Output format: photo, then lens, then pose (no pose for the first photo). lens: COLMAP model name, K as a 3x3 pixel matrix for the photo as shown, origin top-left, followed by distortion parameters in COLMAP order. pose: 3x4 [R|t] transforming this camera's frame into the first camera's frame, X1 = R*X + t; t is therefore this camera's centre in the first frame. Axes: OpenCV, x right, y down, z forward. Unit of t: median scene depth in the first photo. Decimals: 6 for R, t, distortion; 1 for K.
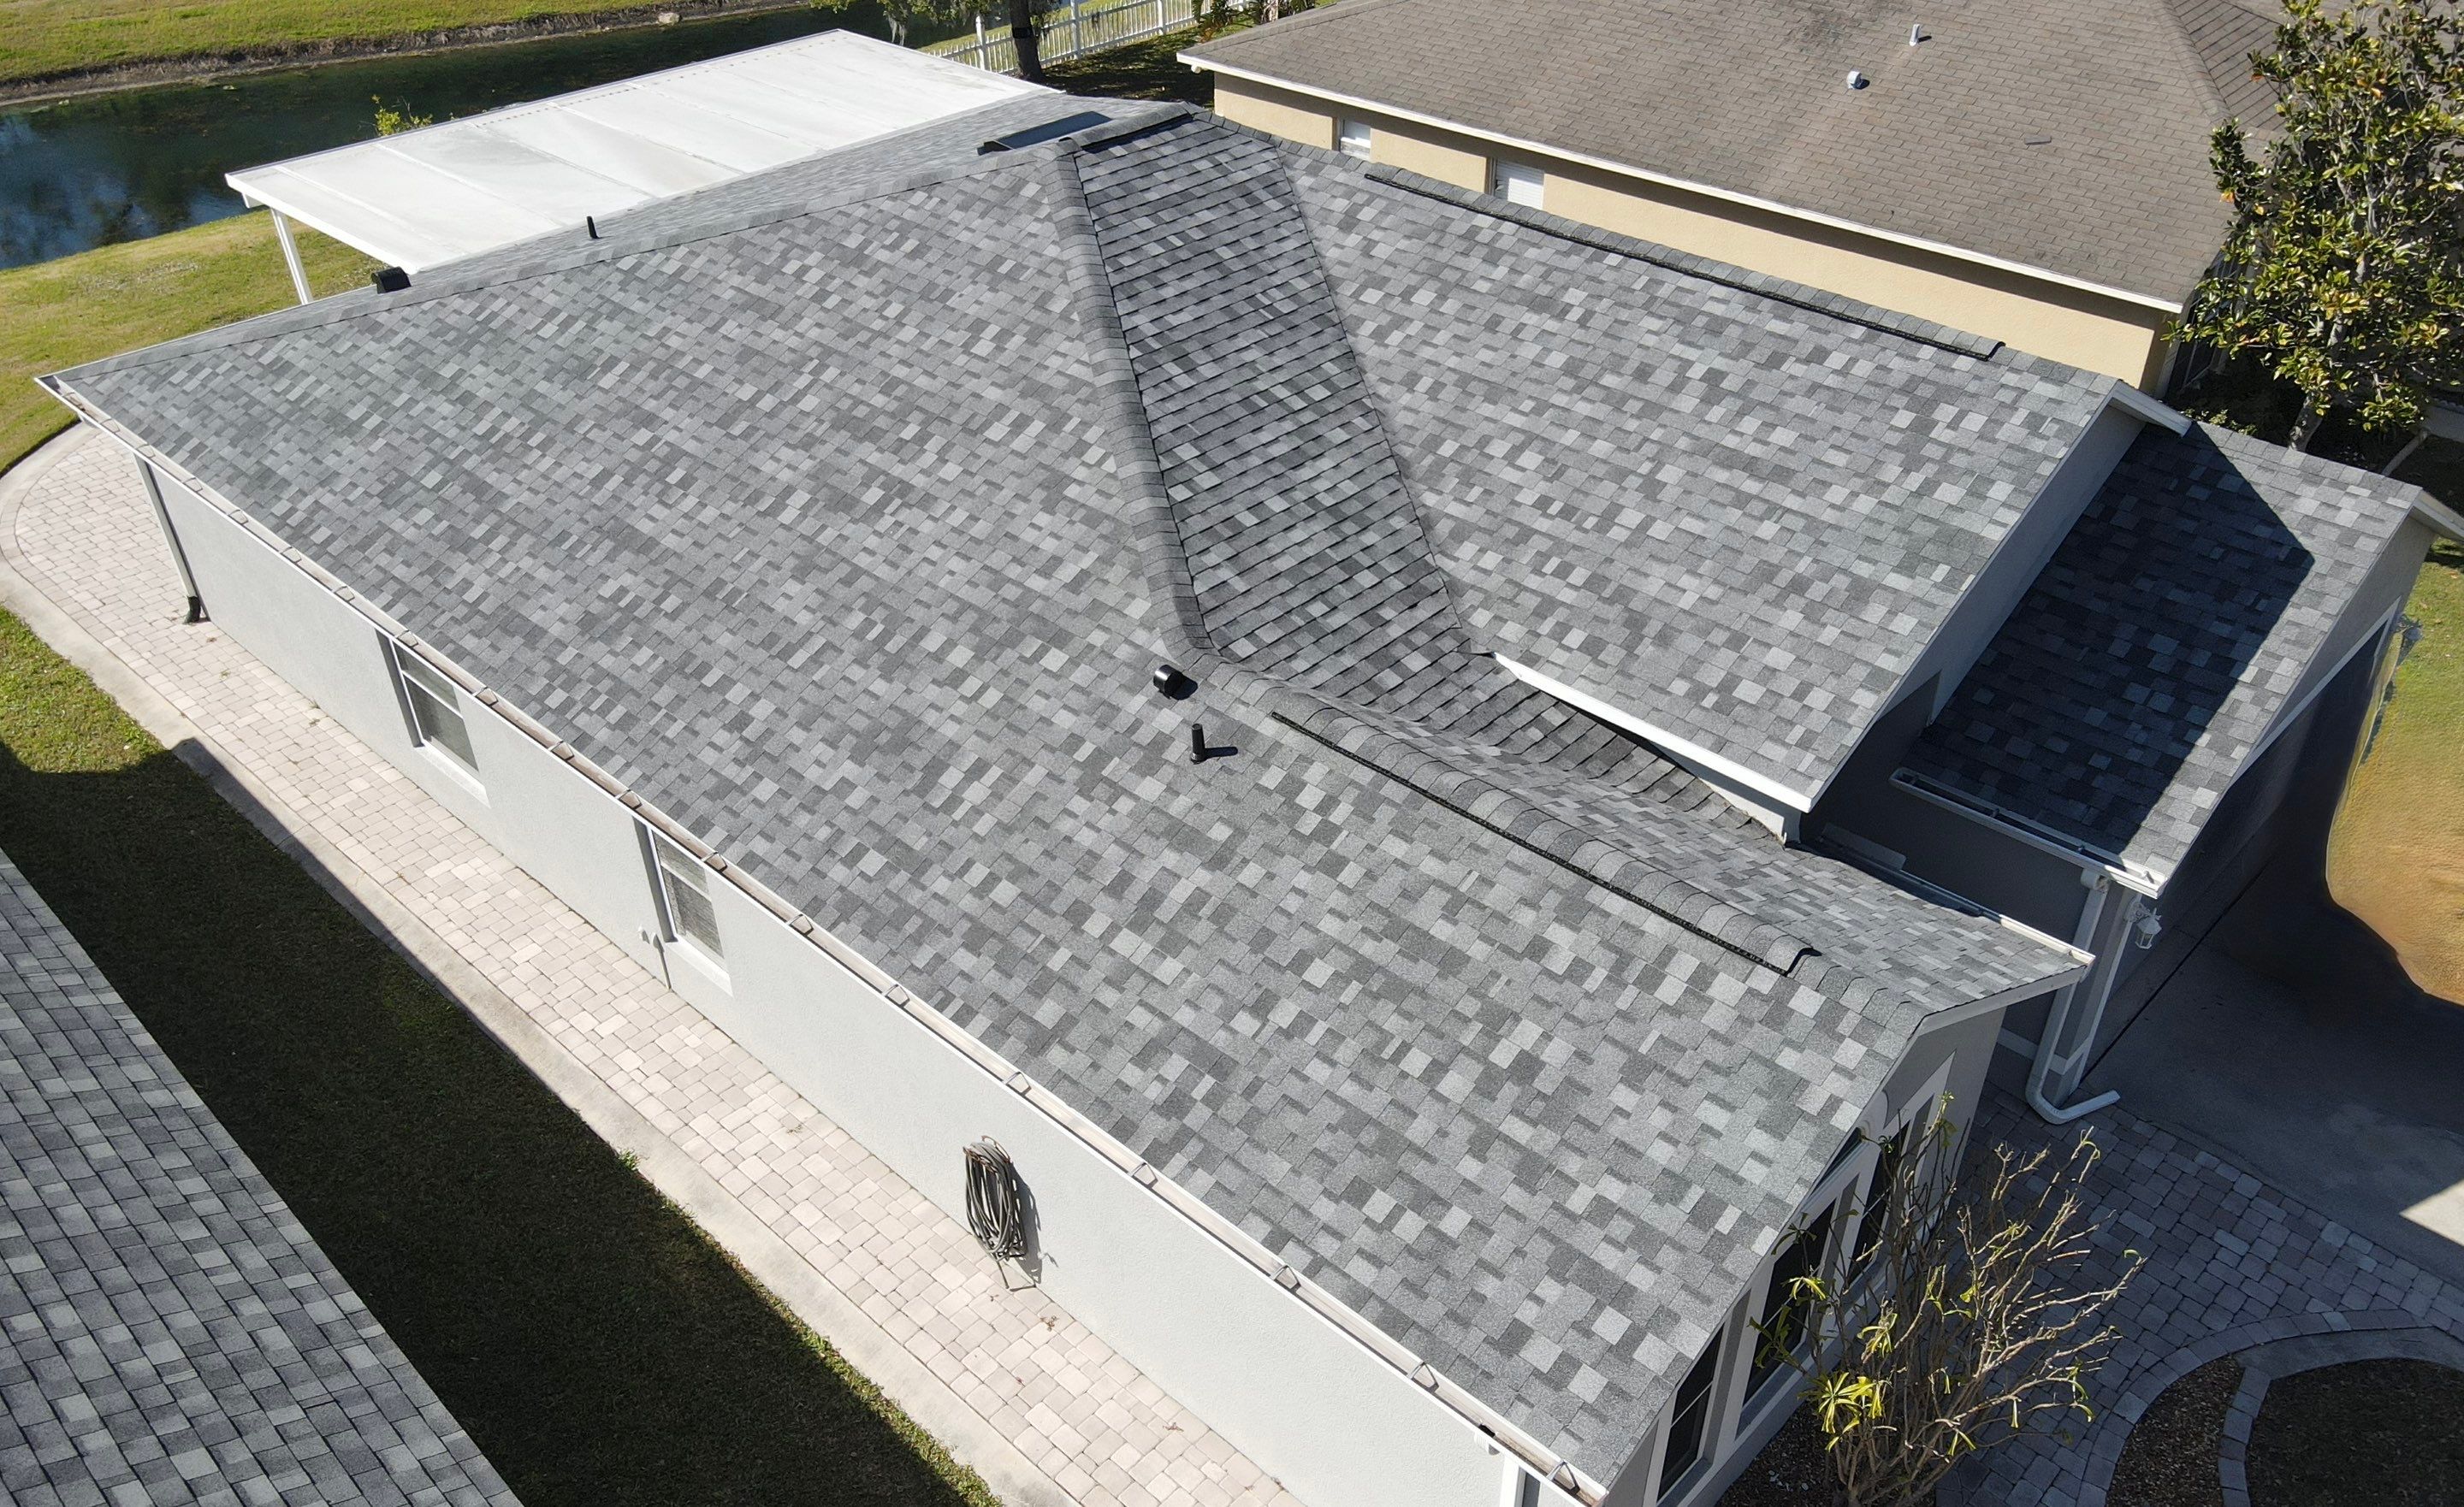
lens RADIAL K [[1947.3, 0, 1279.8], [0, 1947.3, 822.6], [0, 0, 1]] dist [-0.003993, 0.041527]
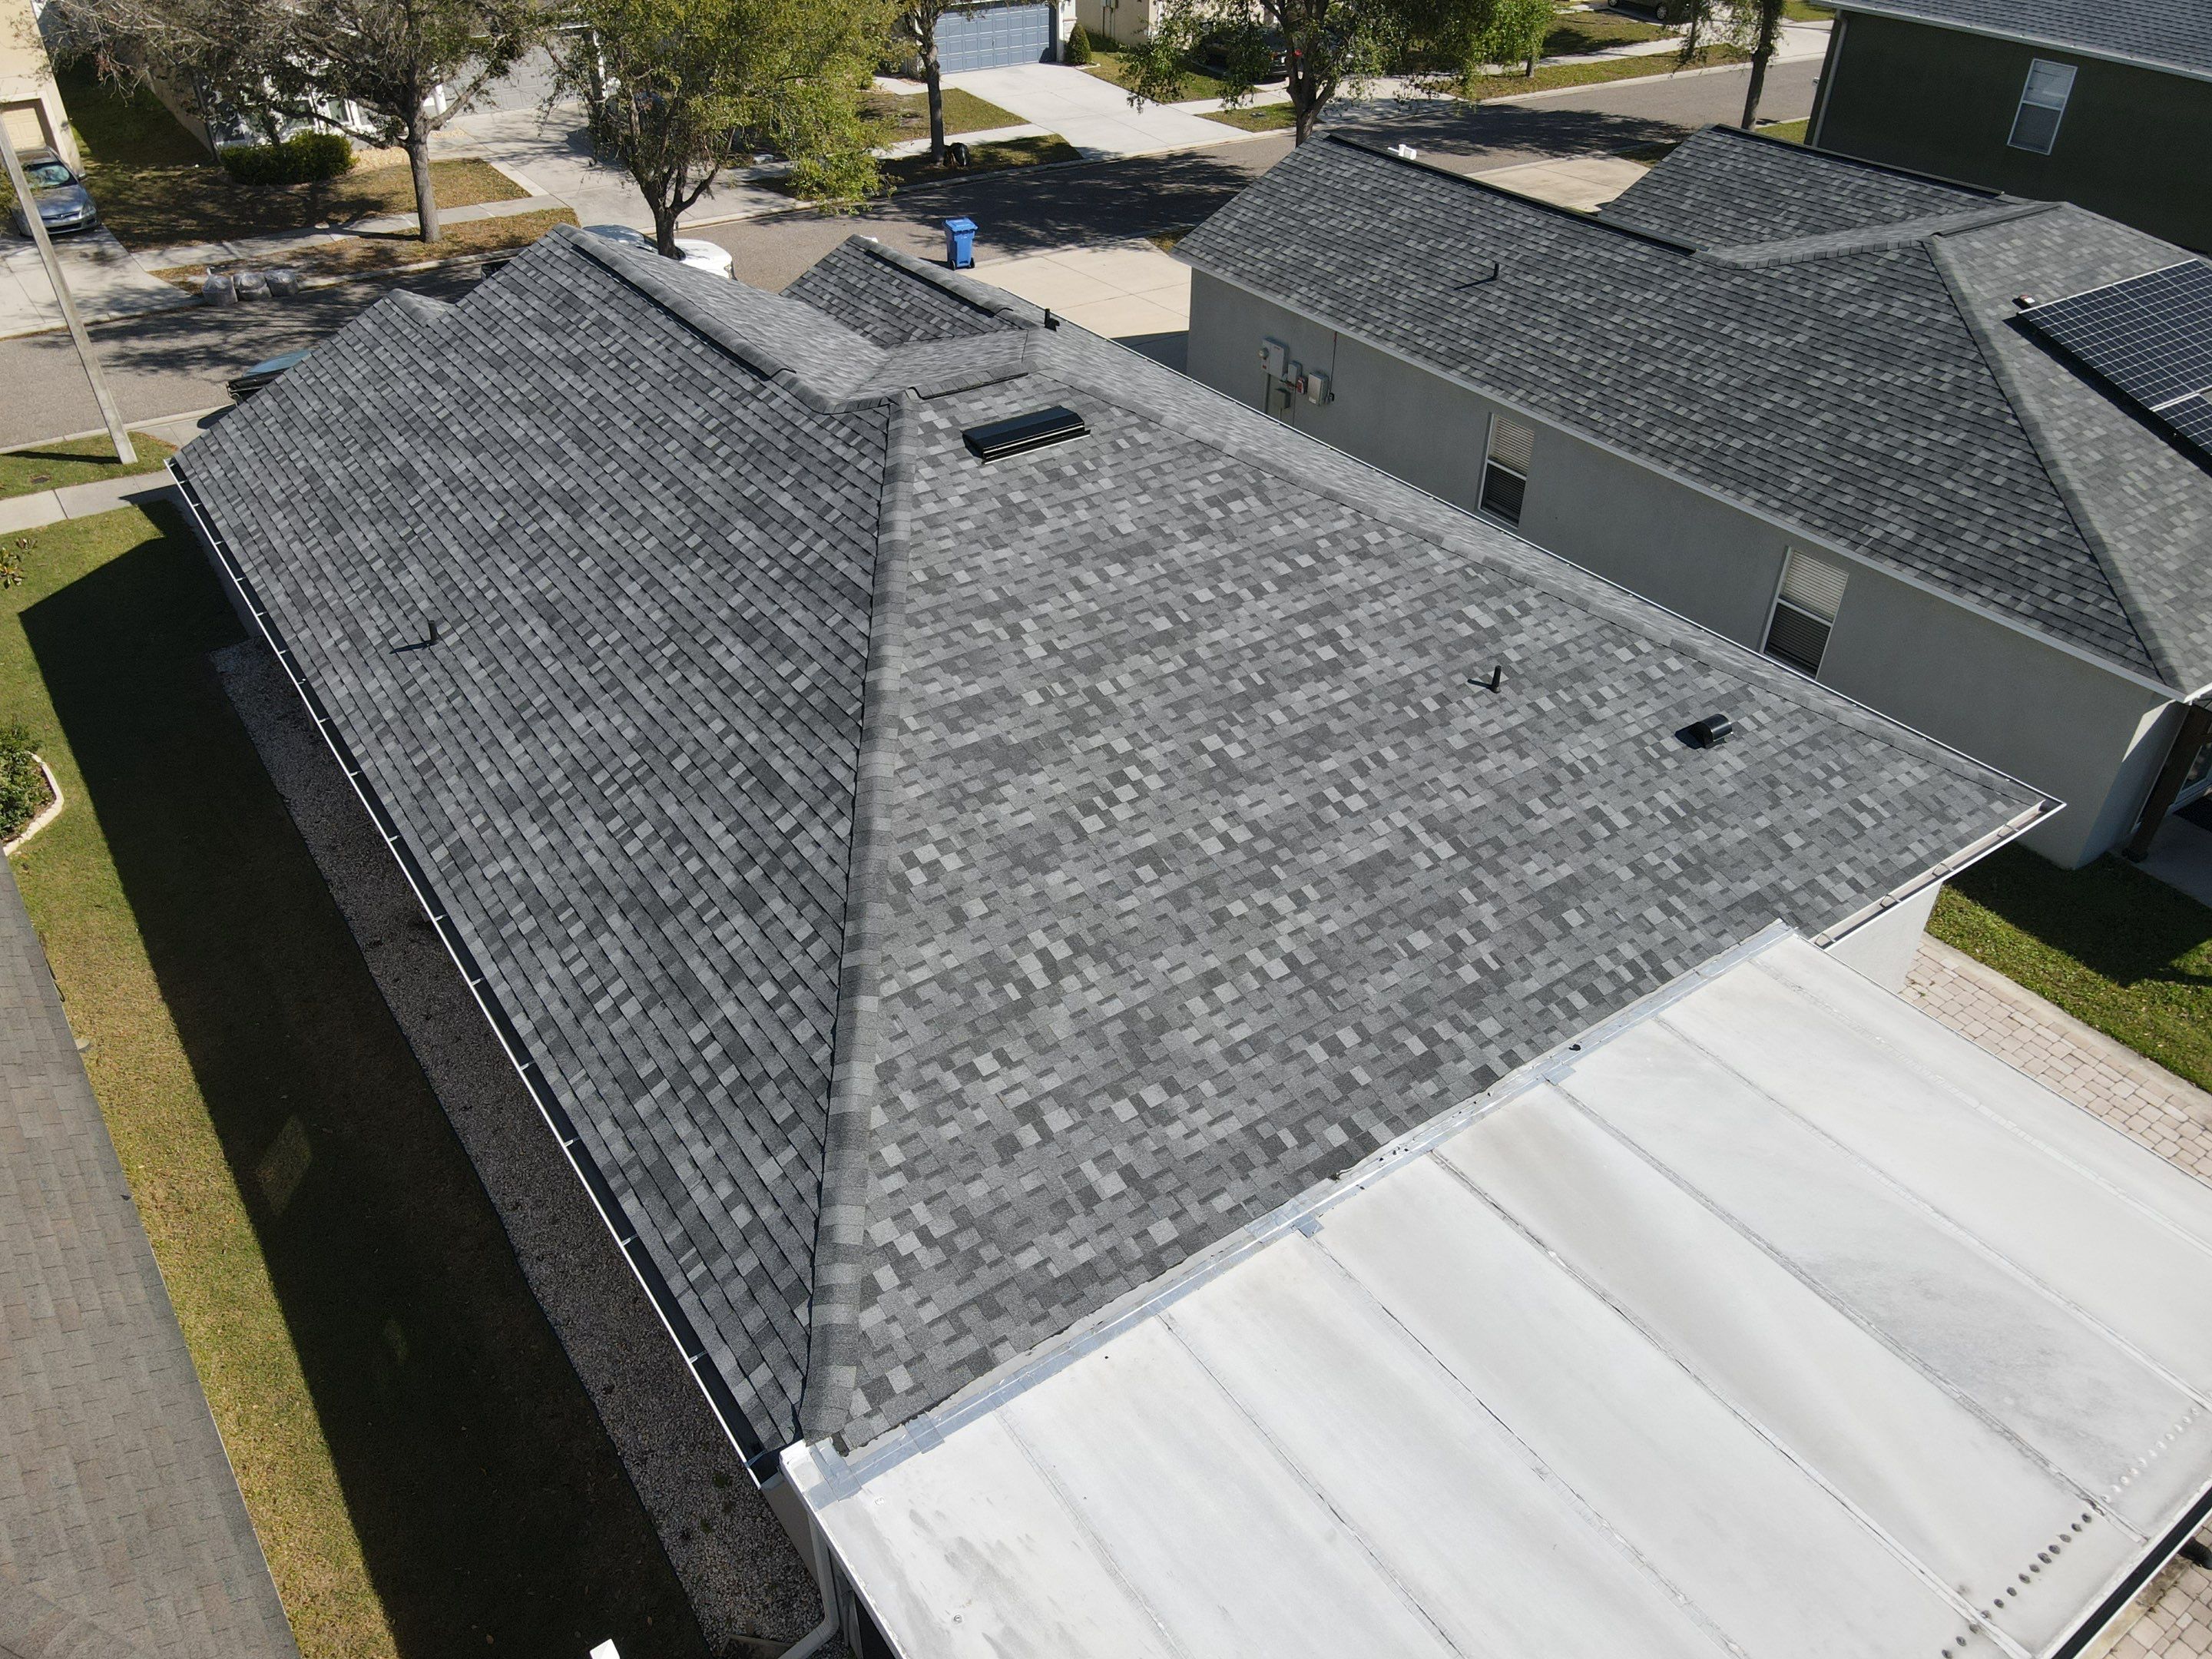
lens RADIAL K [[1626.7, 0, 1087.0], [0, 1626.7, 815.8], [0, 0, 1]] dist [-0.008624, 0.034773]
pose [[-0.977447, -0.124327, 0.170707, -0.420830], [0.124419, 0.314129, 0.941192, -1.430793], [-0.170639, 0.941205, -0.291575, 1.832178]]
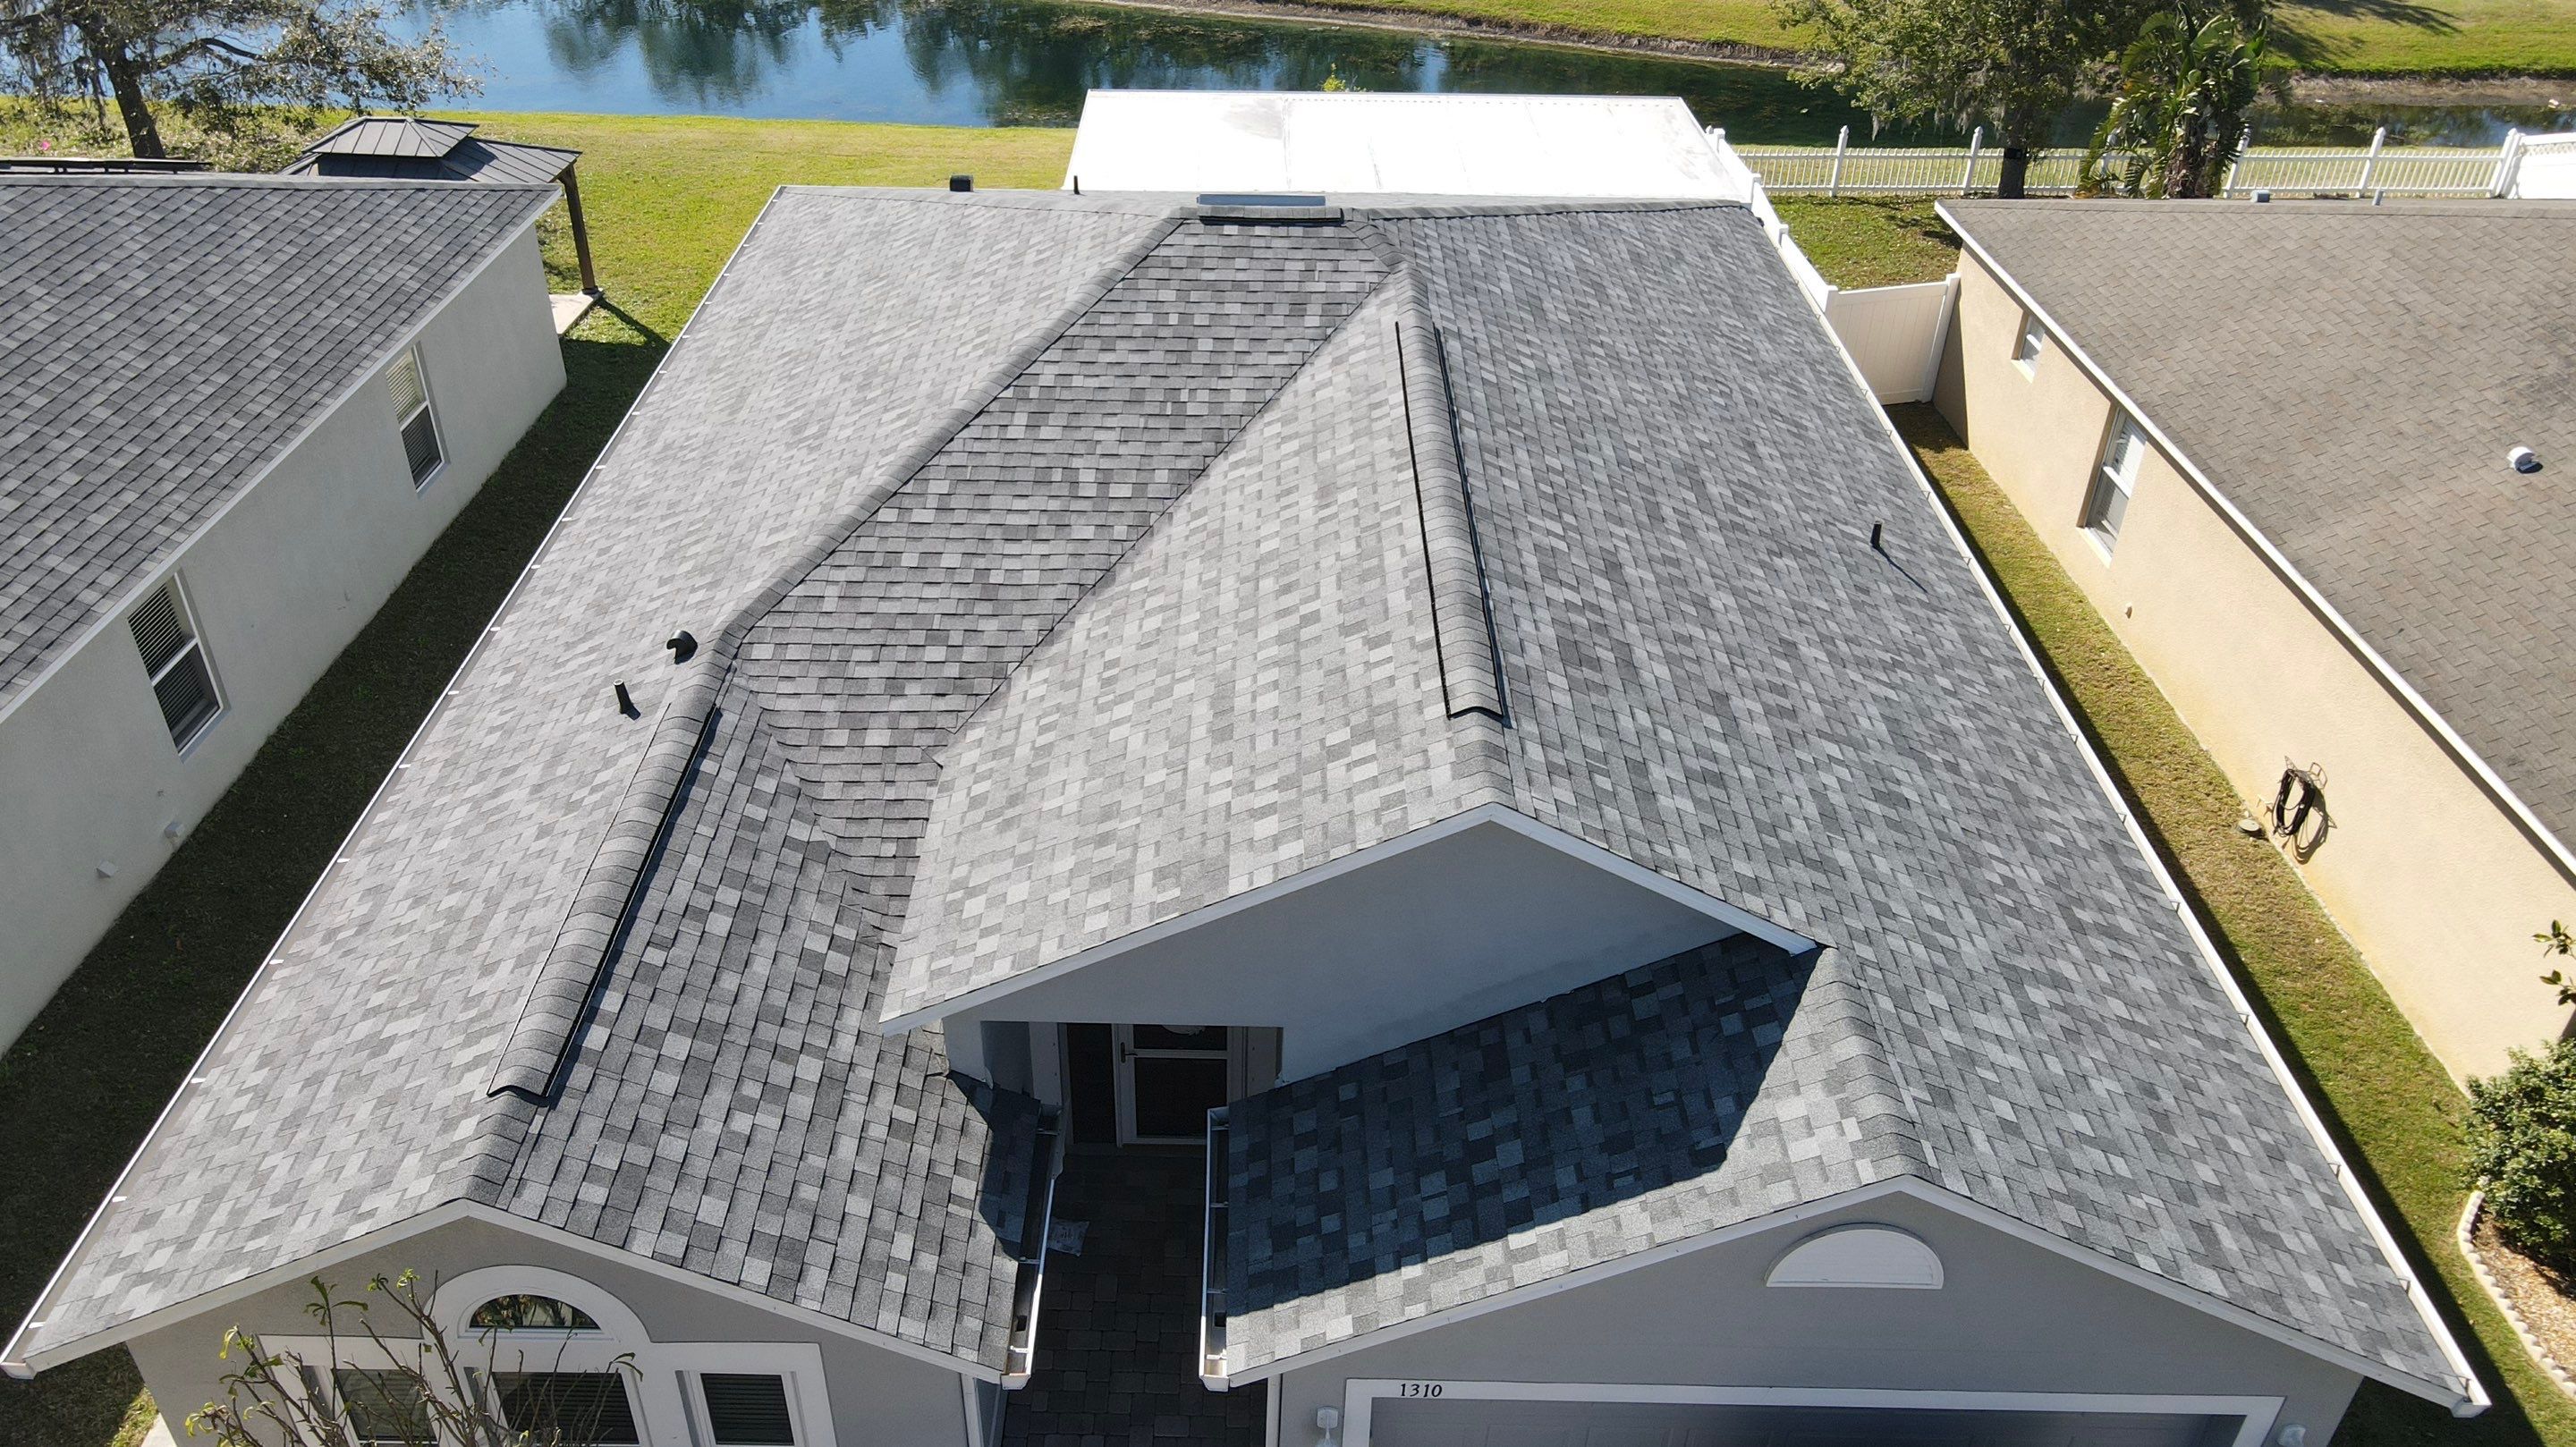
lens RADIAL K [[1871.1, 0, 1251.8], [0, 1871.1, 688.6], [0, 0, 1]] dist [0.002672, 0.031413]
pose [[0.674362, 0.418239, -0.608533, 0.751251], [-0.451616, 0.885626, 0.108211, -0.285448], [0.584191, 0.201849, 0.786116, 0.320257]]
